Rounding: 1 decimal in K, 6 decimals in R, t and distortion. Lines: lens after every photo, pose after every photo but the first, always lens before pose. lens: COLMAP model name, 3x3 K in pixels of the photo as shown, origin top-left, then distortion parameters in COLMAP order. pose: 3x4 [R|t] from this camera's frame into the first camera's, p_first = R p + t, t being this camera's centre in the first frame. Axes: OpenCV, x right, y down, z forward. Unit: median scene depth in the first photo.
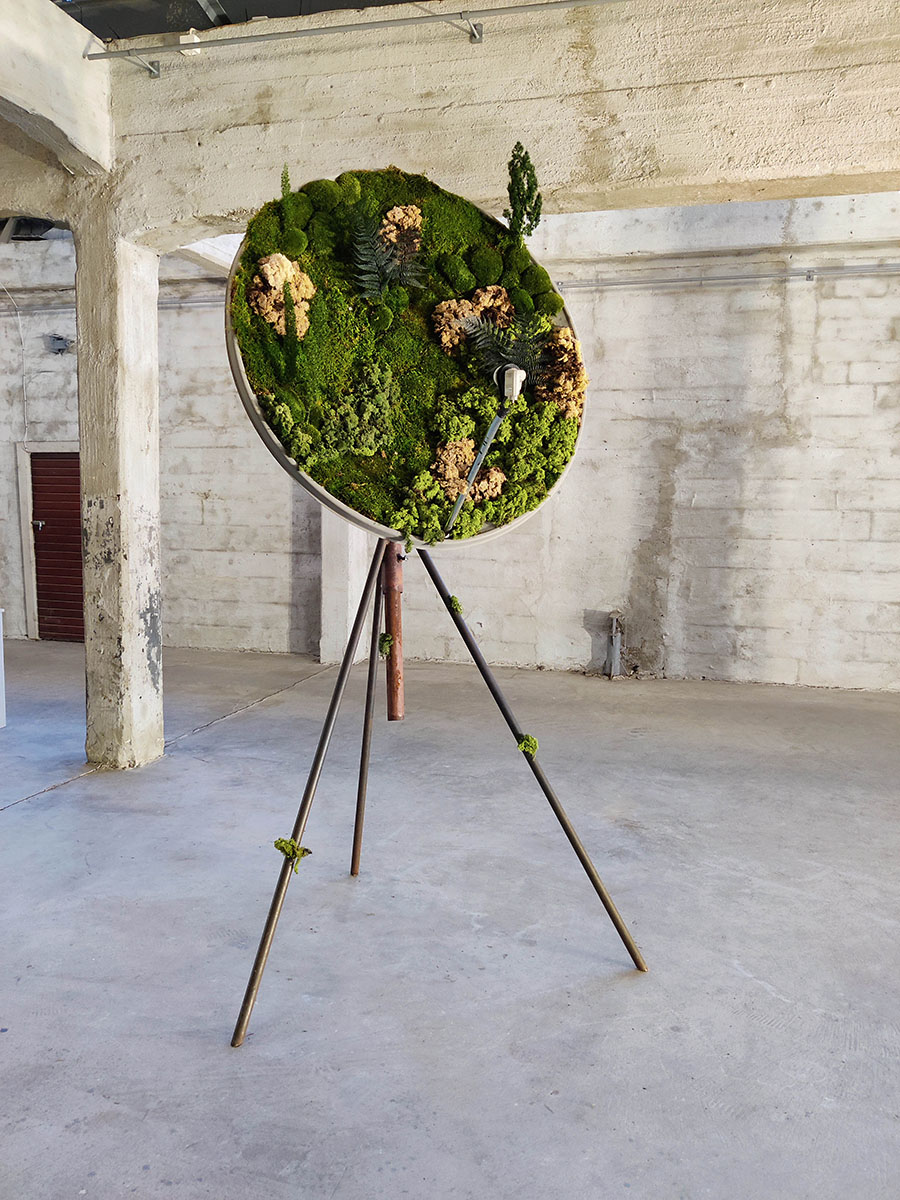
lens RADIAL K [[913.2, 0, 450.0], [0, 913.2, 600.0], [0, 0, 1]] dist [0.000766, -0.005139]
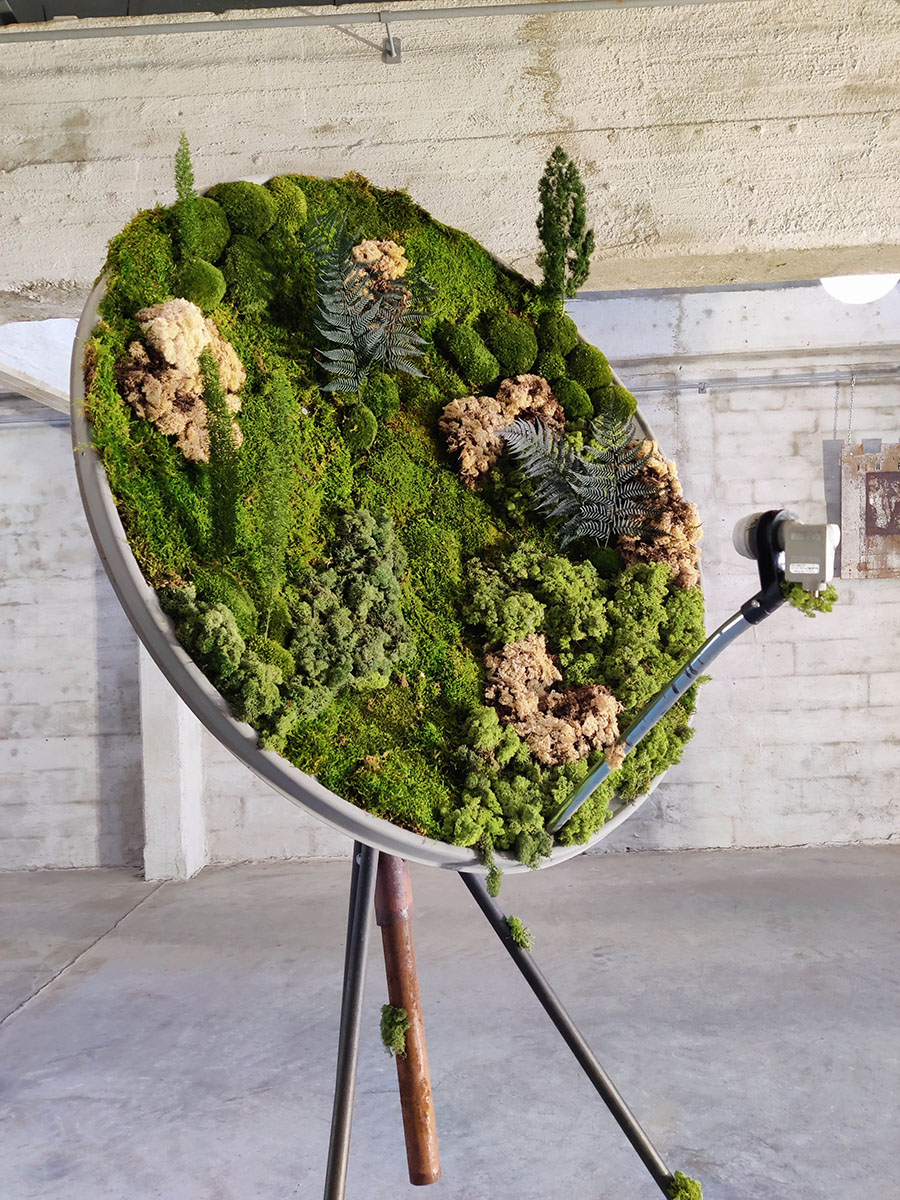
lens RADIAL K [[915.7, 0, 450.0], [0, 915.7, 600.0], [0, 0, 1]] dist [0.031181, -0.048140]
pose [[0.972618, -0.052669, 0.226361, -0.118225], [0.081608, 0.989360, -0.120445, -0.102741], [-0.217609, 0.135620, 0.966568, 0.357962]]
